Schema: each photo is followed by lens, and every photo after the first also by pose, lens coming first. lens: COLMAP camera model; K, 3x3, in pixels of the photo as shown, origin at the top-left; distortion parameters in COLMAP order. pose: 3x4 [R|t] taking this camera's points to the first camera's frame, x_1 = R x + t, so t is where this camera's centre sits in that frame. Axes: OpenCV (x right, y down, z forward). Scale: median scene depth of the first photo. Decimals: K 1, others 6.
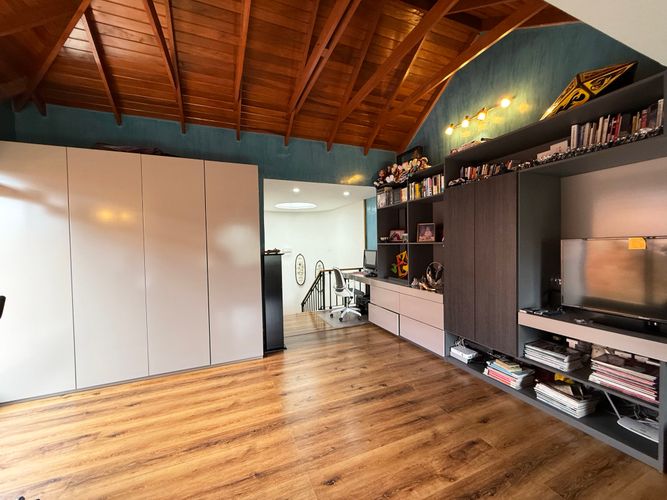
lens RADIAL K [[266.6, 0, 333.1], [0, 266.6, 251.6], [0, 0, 1]] dist [0.000505, 0.000499]
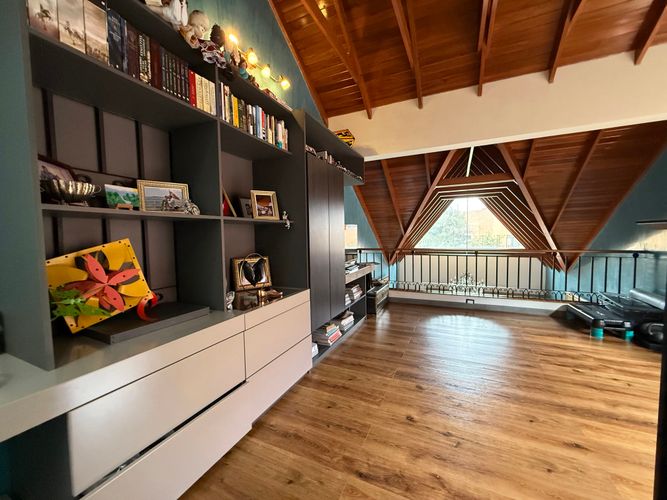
lens RADIAL K [[266.6, 0, 334.3], [0, 266.6, 248.3], [0, 0, 1]] dist [0.000505, 0.000499]
pose [[-0.672459, -0.002672, 0.740129, -0.219297], [0.053669, 0.997185, 0.052362, 0.010341], [-0.738186, 0.074933, -0.670423, 1.543483]]
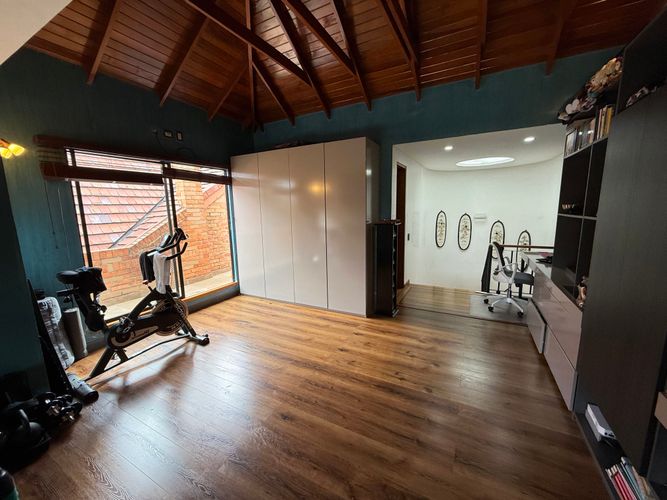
lens RADIAL K [[266.6, 0, 331.3], [0, 266.6, 251.2], [0, 0, 1]] dist [0.000505, 0.000499]
pose [[0.629026, 0.131250, -0.766224, 0.523810], [-0.016543, 0.987681, 0.155604, -0.051517], [0.777208, -0.085204, 0.623449, 0.246778]]
